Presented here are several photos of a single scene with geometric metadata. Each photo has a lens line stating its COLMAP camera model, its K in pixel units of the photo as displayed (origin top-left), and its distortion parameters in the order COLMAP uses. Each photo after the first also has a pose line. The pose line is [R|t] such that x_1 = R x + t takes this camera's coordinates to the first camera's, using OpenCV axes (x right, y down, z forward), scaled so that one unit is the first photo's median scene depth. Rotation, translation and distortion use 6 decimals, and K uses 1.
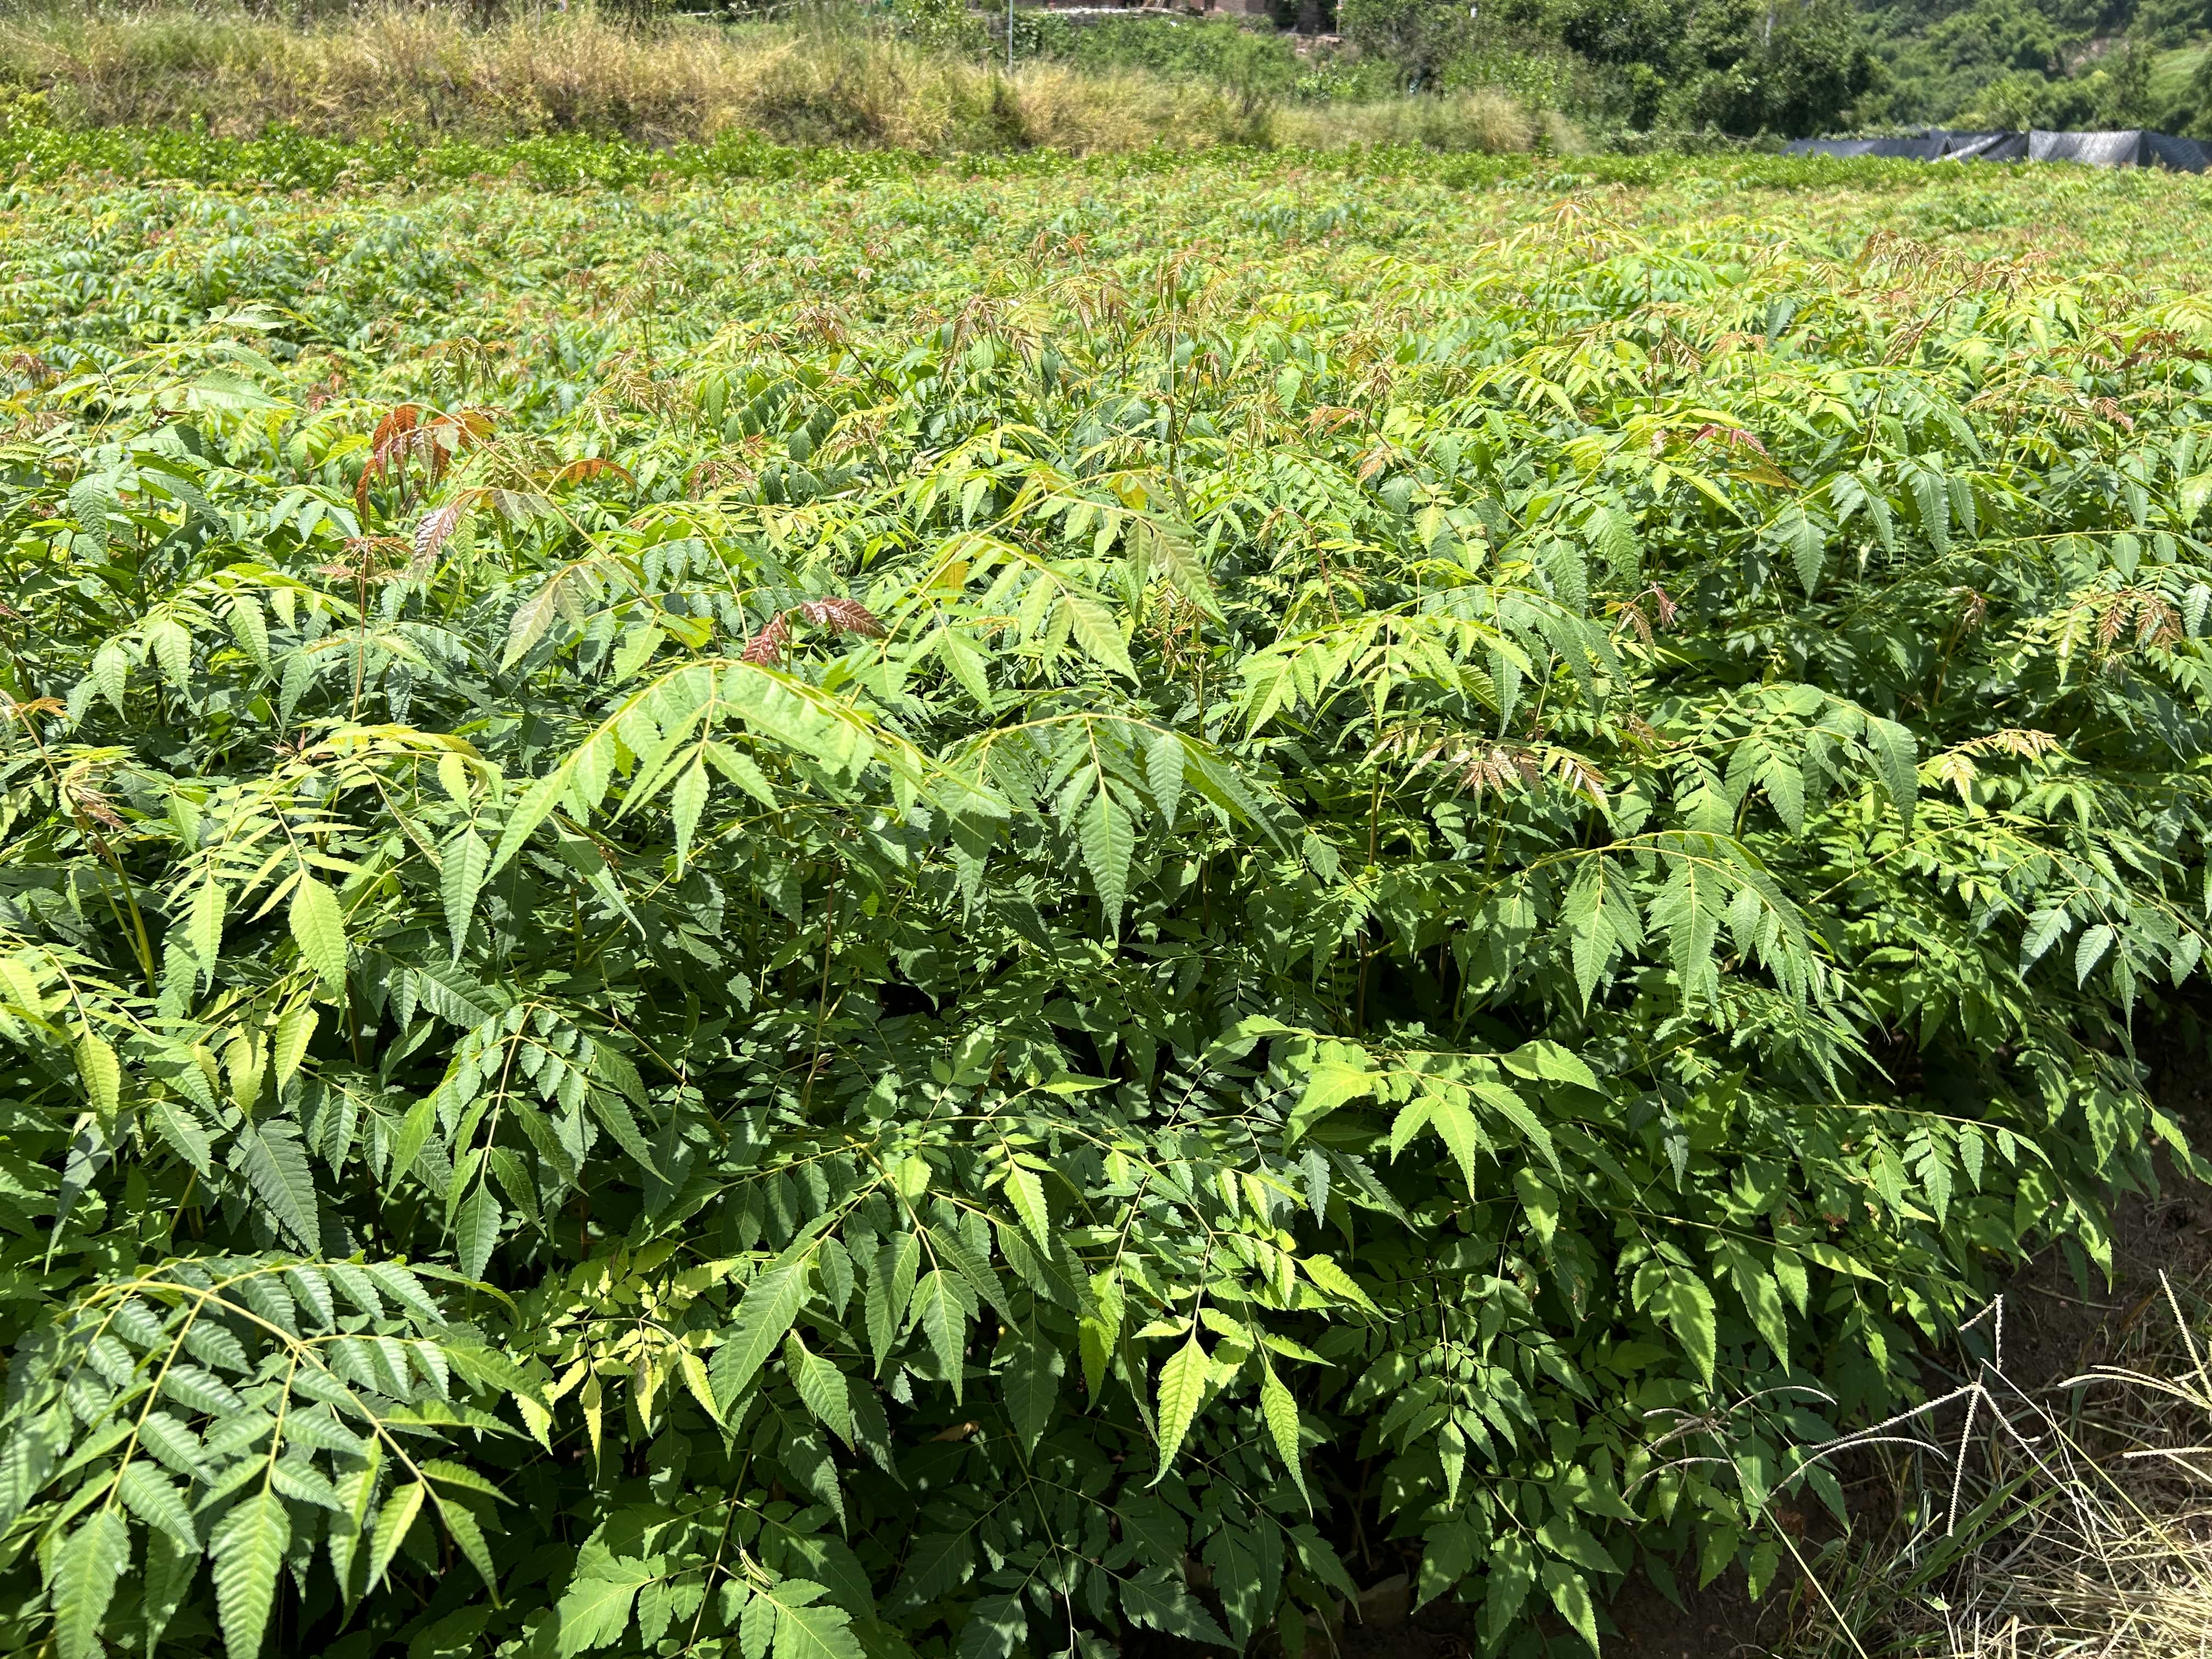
lens RADIAL K [[1655.9, 0, 1106.0], [0, 1655.9, 829.5], [0, 0, 1]] dist [0.052260, -0.073452]
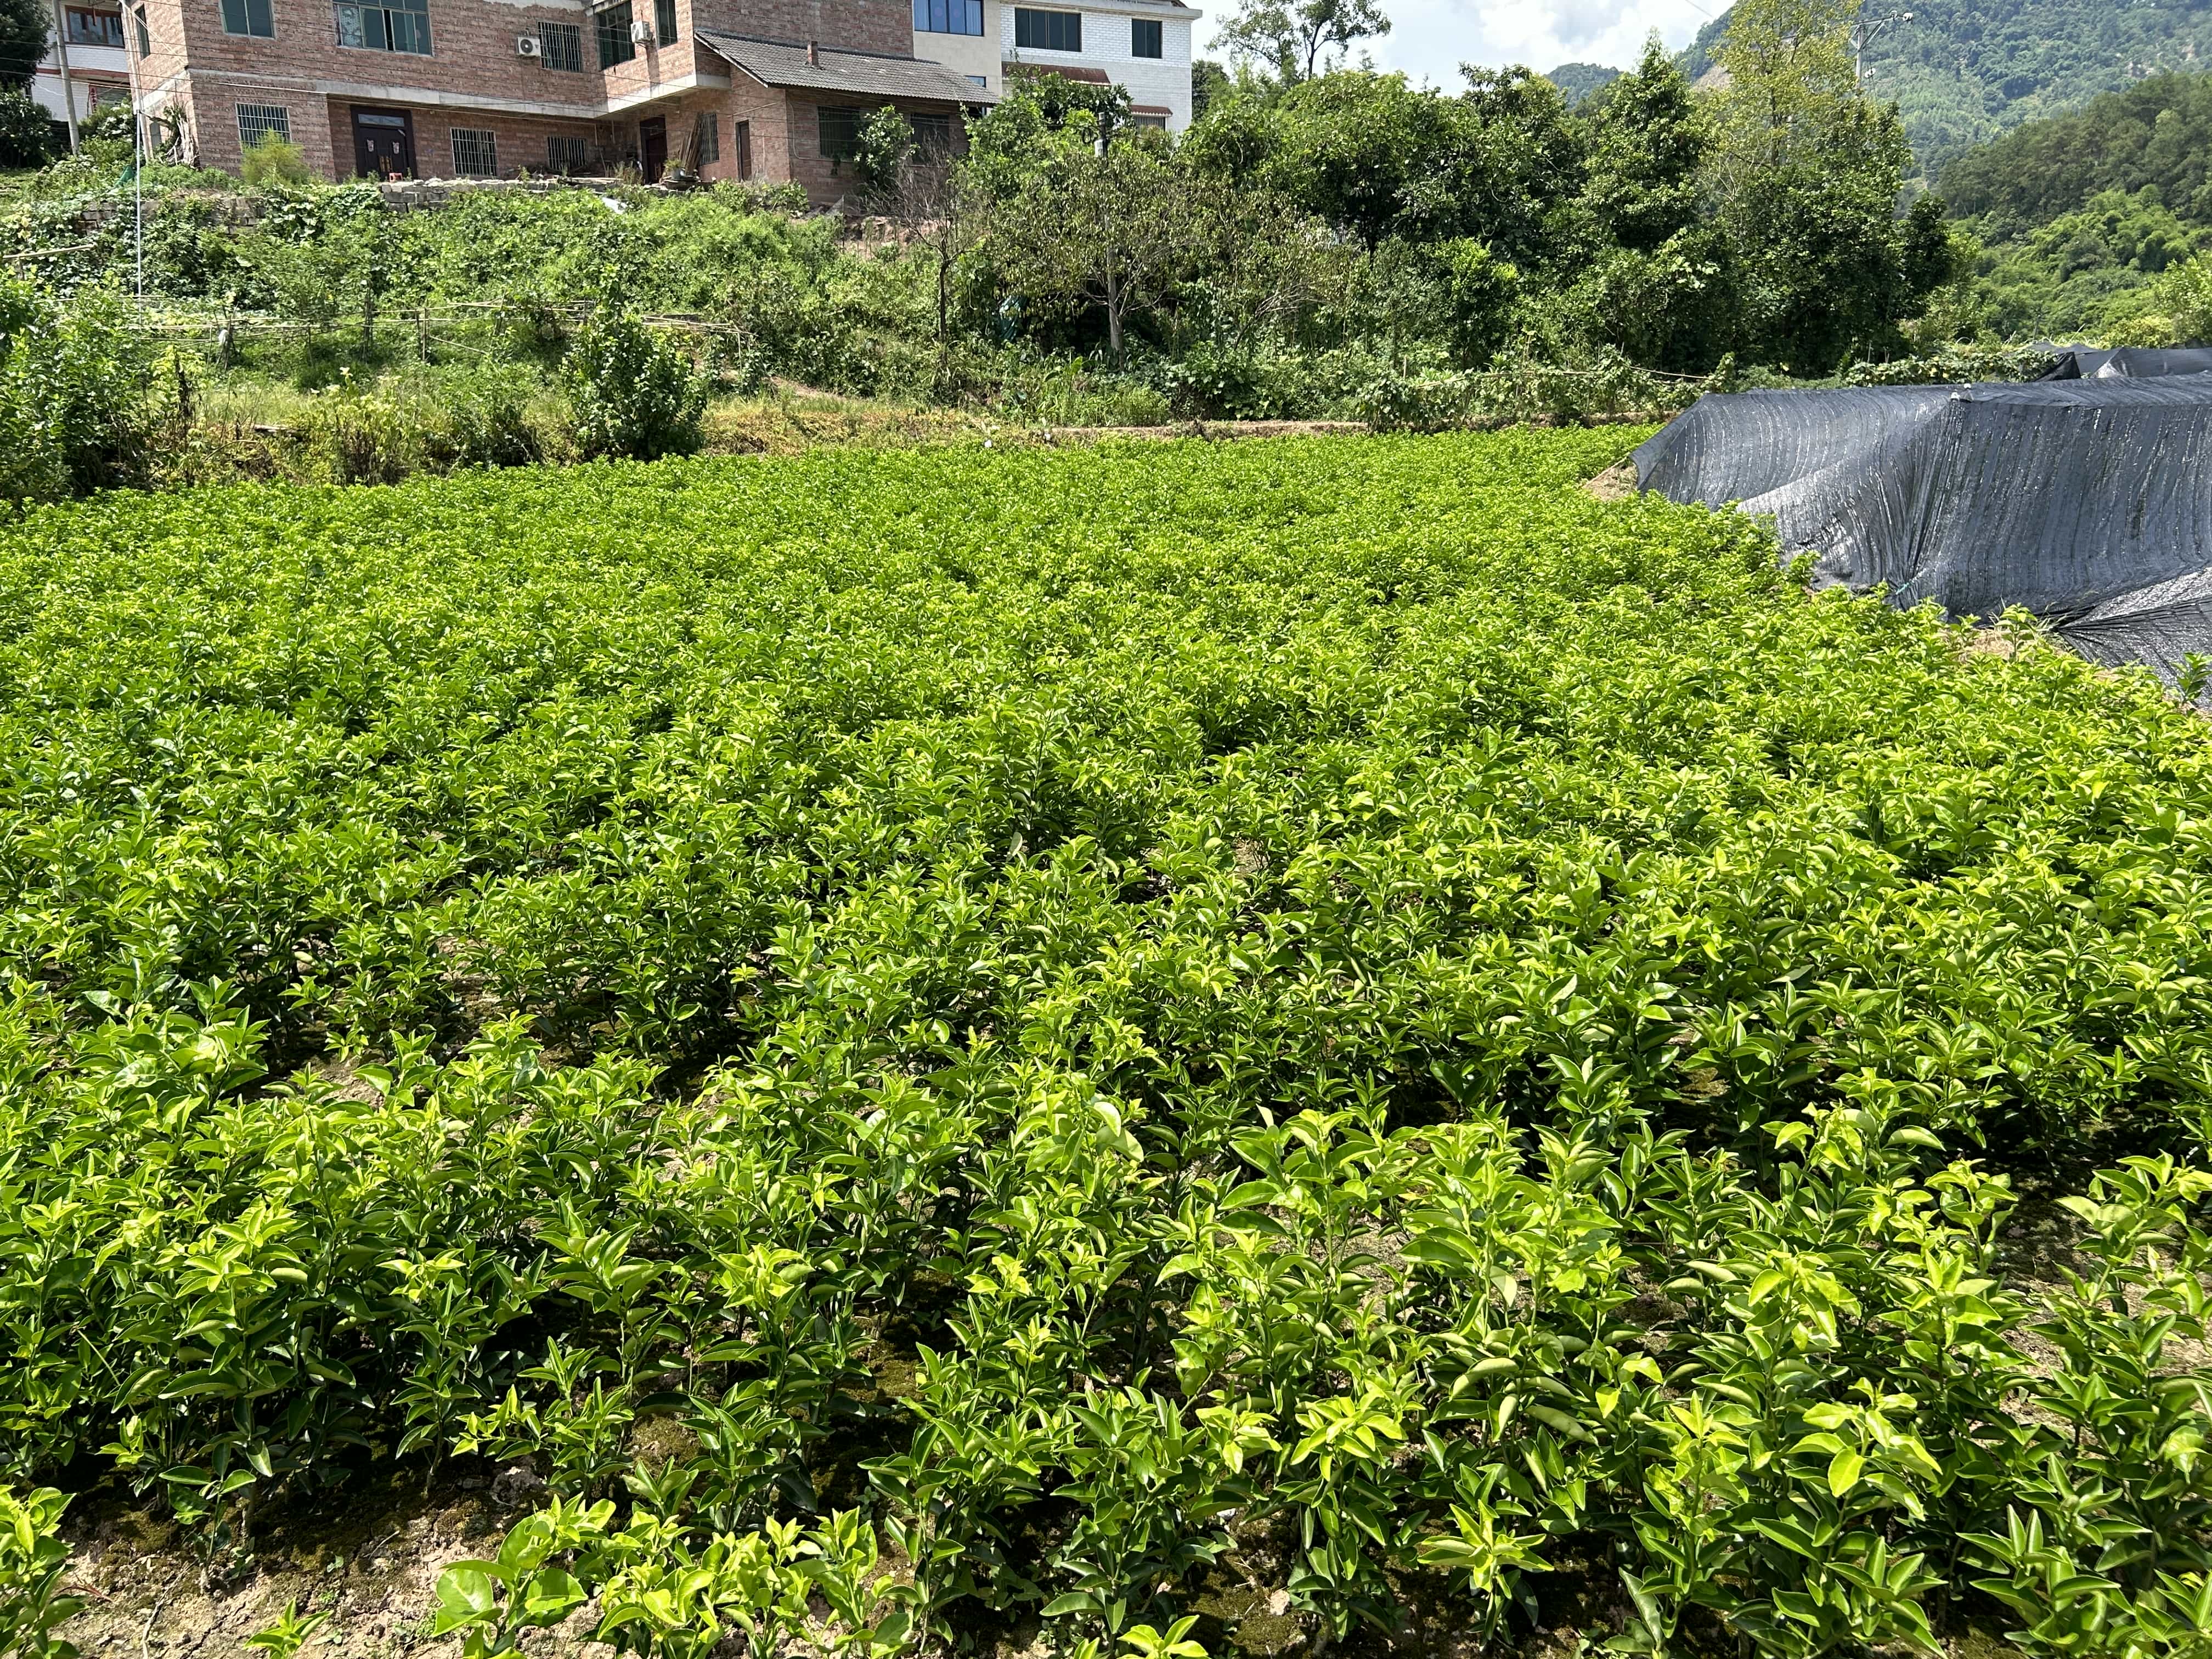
lens RADIAL K [[1774.6, 0, 1106.0], [0, 1774.6, 829.5], [0, 0, 1]] dist [-0.001059, -0.000224]
pose [[0.998730, -0.015489, -0.047934, 0.759175], [0.008543, 0.989851, -0.141853, -0.683513], [0.049645, 0.141263, 0.988727, 1.612847]]
